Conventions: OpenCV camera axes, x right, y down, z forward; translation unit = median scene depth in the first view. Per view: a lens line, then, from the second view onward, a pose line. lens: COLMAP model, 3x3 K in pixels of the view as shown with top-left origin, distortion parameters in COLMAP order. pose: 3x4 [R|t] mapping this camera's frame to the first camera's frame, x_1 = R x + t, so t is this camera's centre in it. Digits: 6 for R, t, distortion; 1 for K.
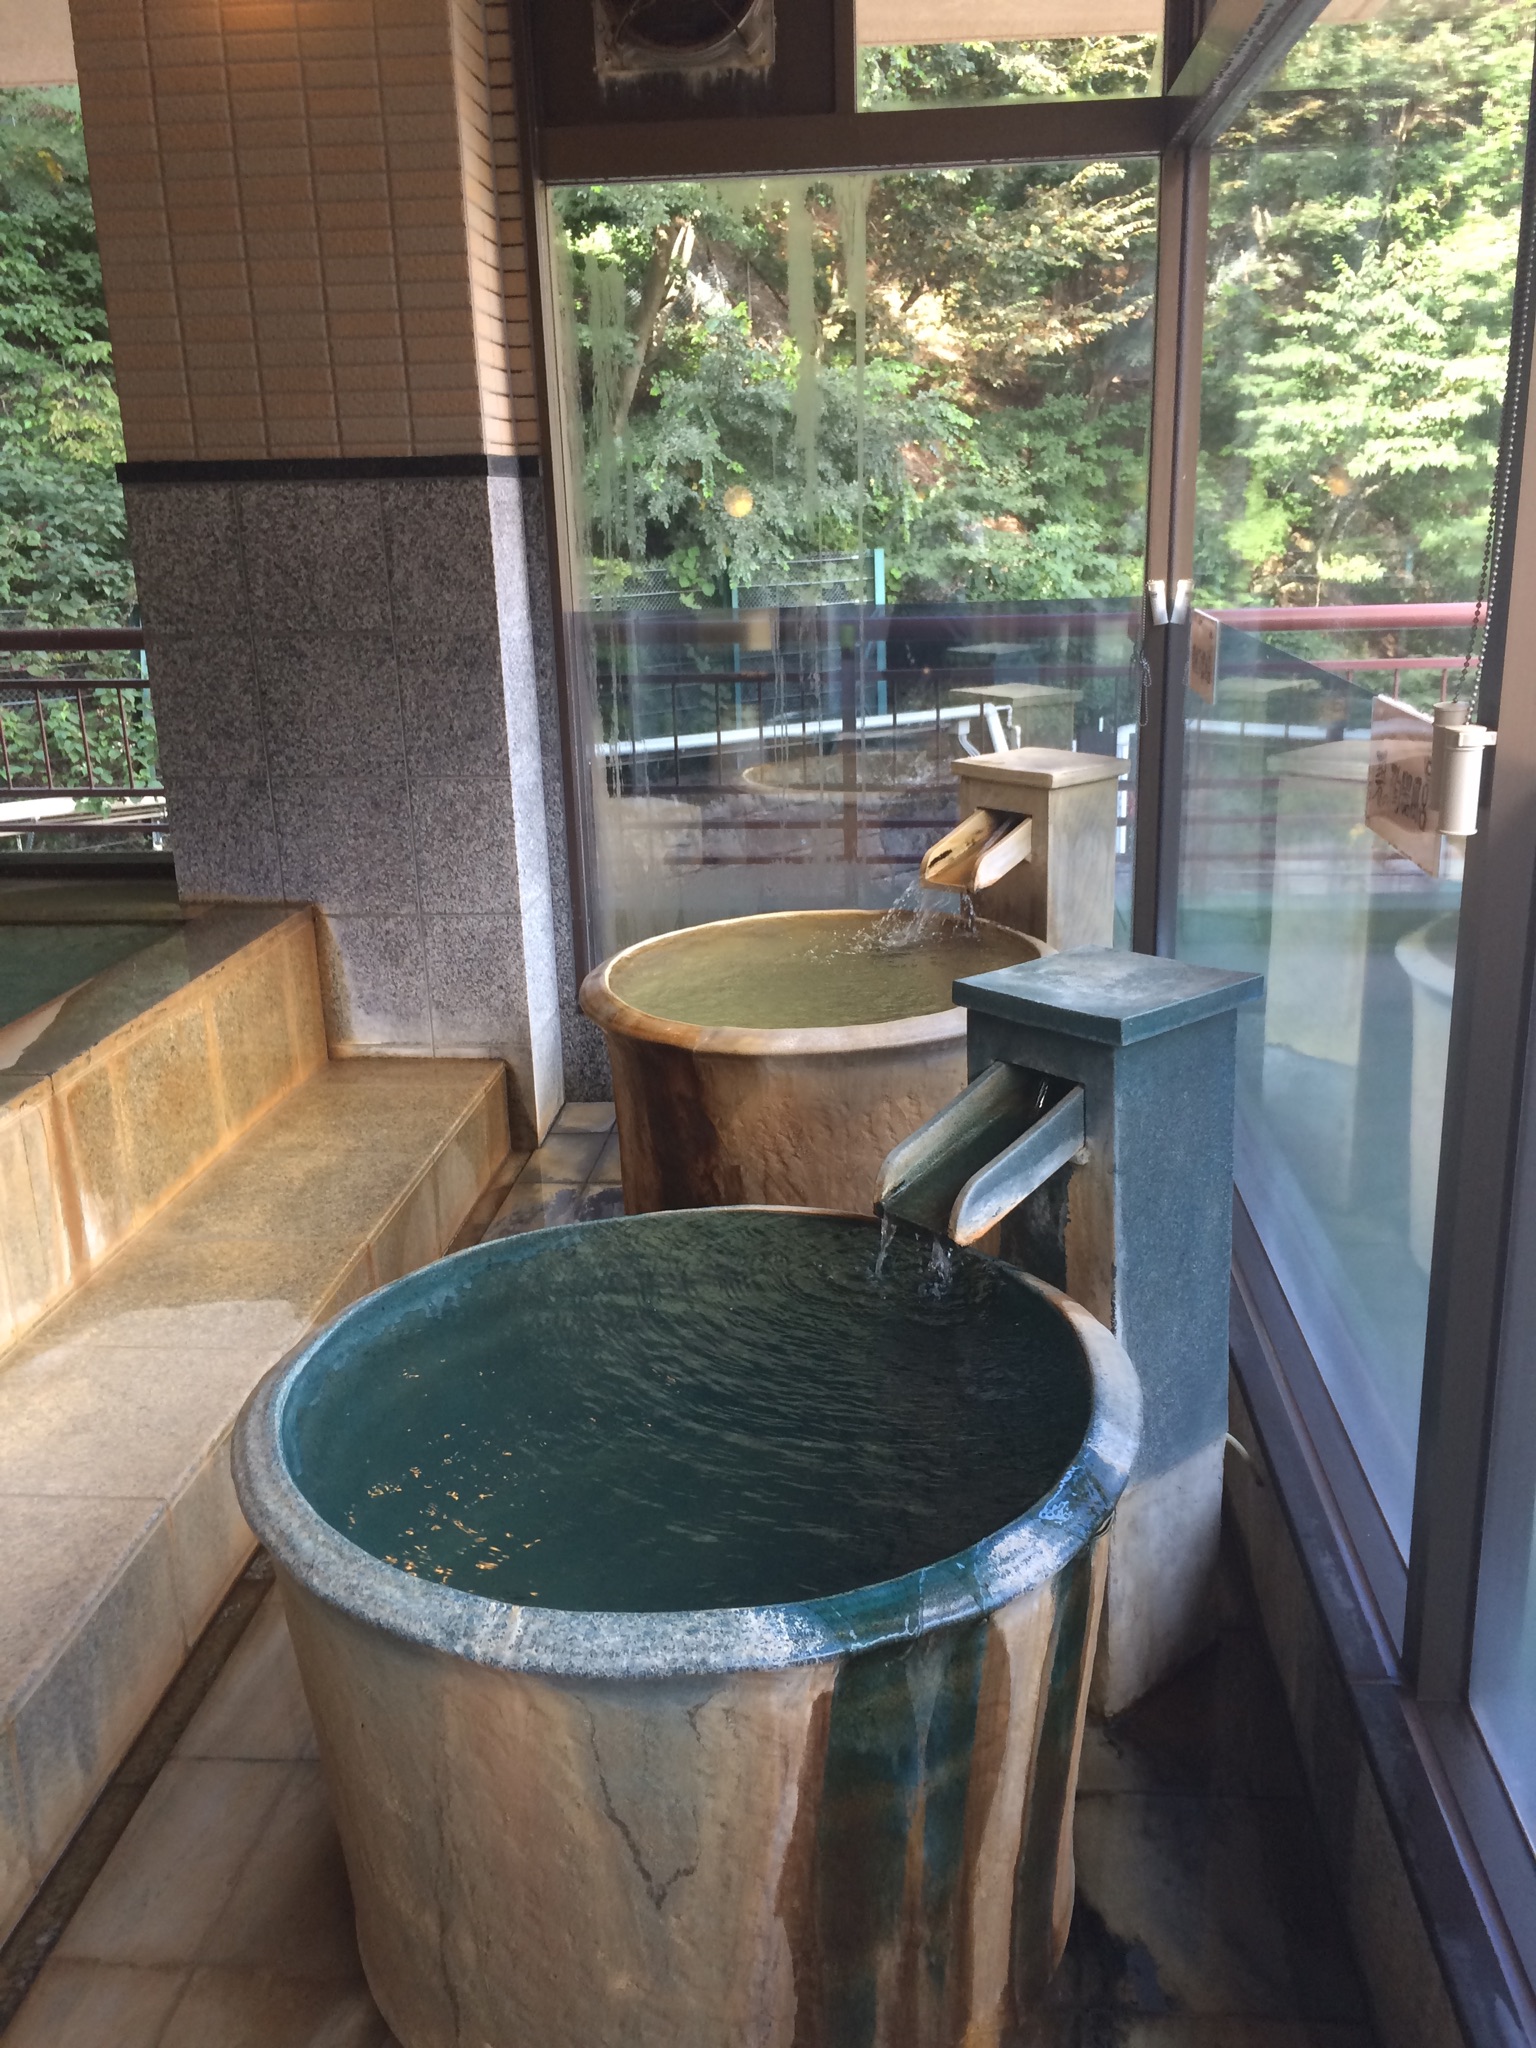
lens RADIAL K [[1797.5, 0, 768.0], [0, 1797.5, 1024.0], [0, 0, 1]] dist [0.013245, 0.002742]
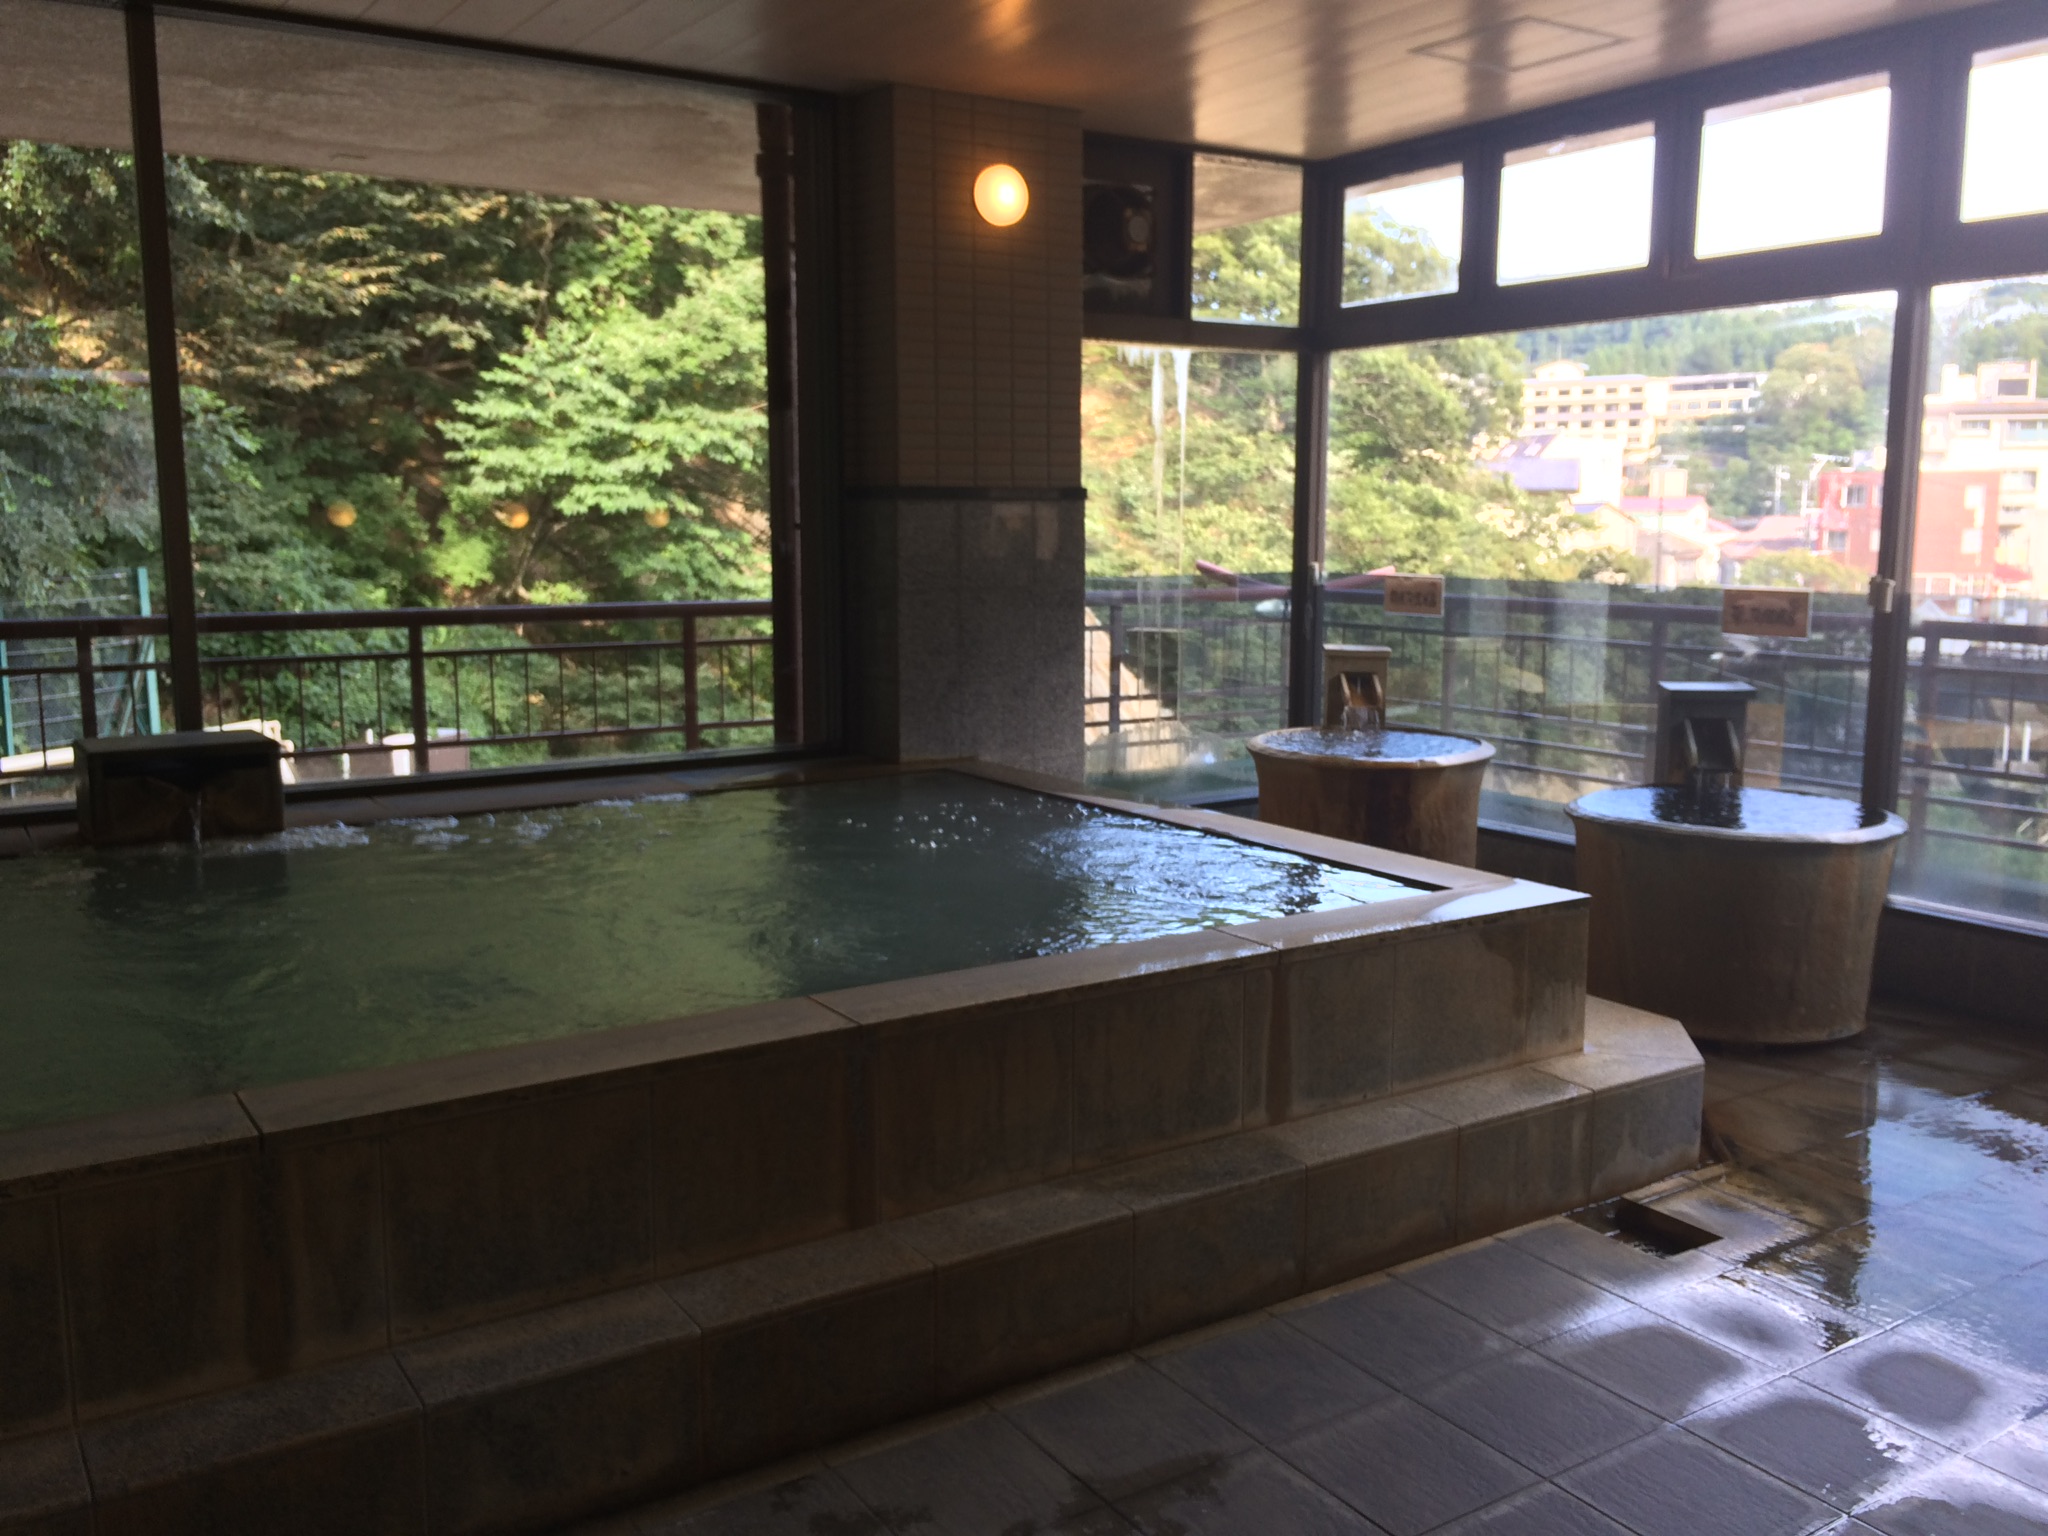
lens RADIAL K [[1751.4, 0, 1024.0], [0, 1751.4, 768.0], [0, 0, 1]] dist [0.239668, -0.521065]
pose [[0.784667, -0.057439, 0.617251, -0.157617], [0.152027, 0.983122, -0.101775, 0.015251], [-0.600987, 0.173699, 0.780156, -0.034451]]
